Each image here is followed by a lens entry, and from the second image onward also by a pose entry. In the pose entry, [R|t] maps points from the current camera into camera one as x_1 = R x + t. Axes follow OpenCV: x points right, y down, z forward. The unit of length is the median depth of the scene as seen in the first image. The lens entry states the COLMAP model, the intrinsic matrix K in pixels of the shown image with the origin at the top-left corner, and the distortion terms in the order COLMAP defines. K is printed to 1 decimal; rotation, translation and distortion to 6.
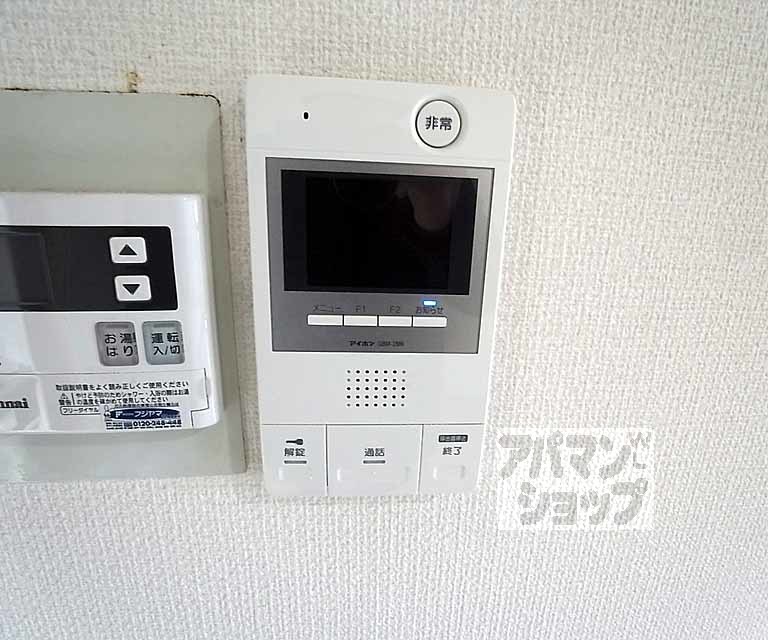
lens RADIAL K [[461.0, 0, 384.0], [0, 461.0, 320.0], [0, 0, 1]] dist [-0.065119, 0.020180]
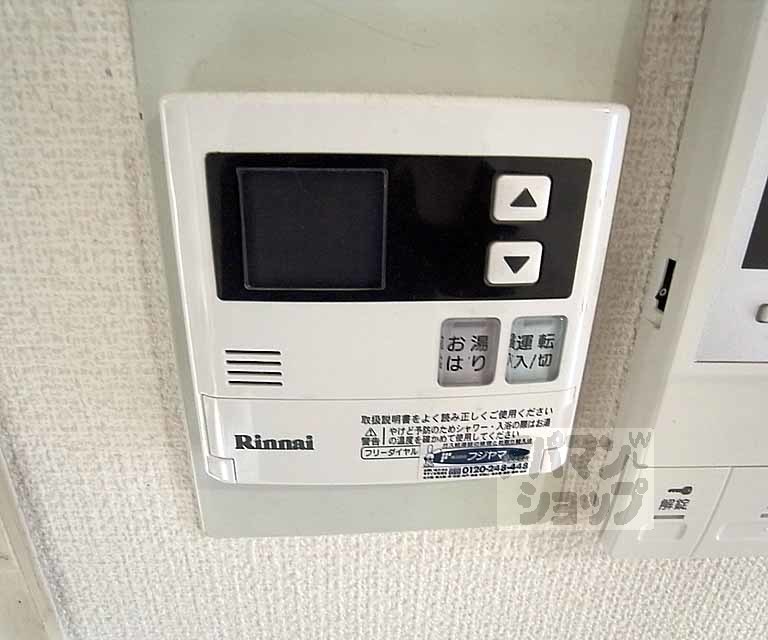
lens RADIAL K [[461.0, 0, 384.0], [0, 461.0, 320.0], [0, 0, 1]] dist [-0.065119, 0.020180]
pose [[0.997866, 0.003469, -0.065209, -0.633734], [-0.000100, 0.998668, 0.051589, -0.023541], [0.065301, -0.051473, 0.996537, 0.342988]]
